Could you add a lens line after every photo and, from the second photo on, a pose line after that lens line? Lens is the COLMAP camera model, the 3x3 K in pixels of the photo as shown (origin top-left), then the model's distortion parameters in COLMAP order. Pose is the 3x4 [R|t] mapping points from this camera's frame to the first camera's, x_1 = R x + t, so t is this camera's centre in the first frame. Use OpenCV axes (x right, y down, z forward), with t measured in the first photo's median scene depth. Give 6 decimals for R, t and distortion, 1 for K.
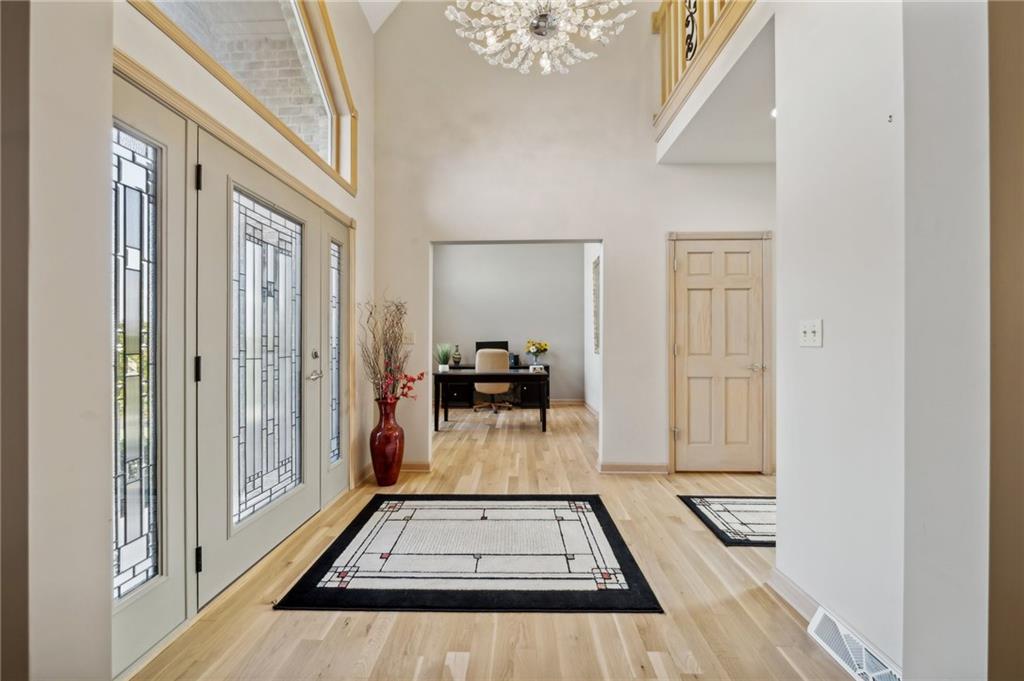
lens RADIAL K [[356.8, 0, 510.3], [0, 356.8, 341.8], [0, 0, 1]] dist [-0.000646, 0.000160]
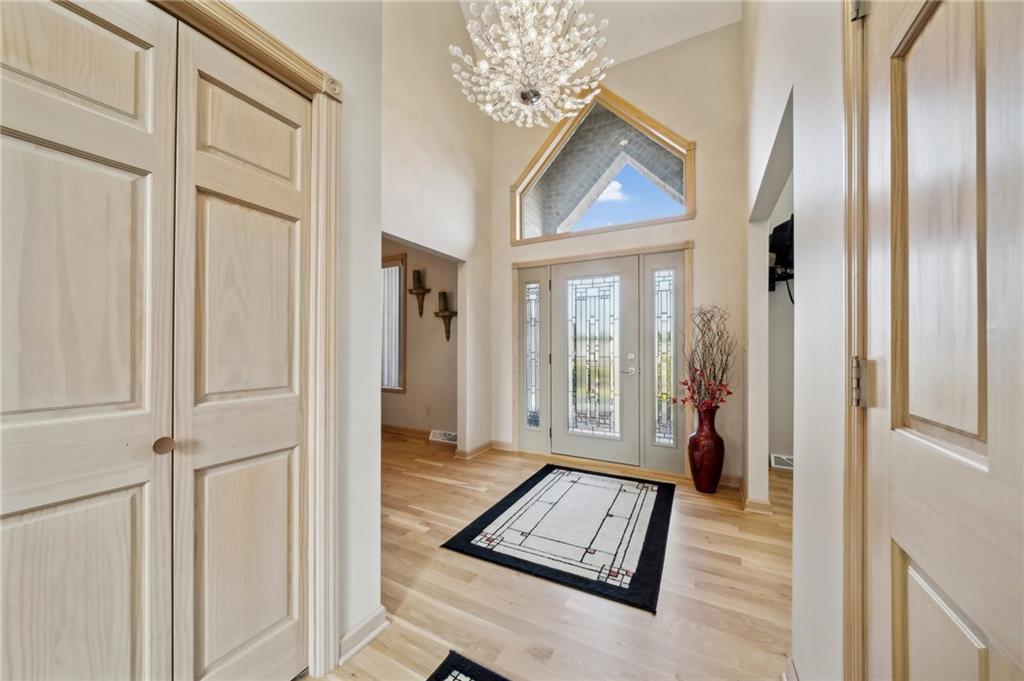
lens RADIAL K [[356.8, 0, 508.2], [0, 356.8, 345.4], [0, 0, 1]] dist [-0.000646, 0.000160]
pose [[-0.452286, -0.008331, -0.891834, 1.215483], [-0.002686, 0.999965, -0.007978, 0.000843], [0.891869, -0.001213, -0.452292, 1.462405]]
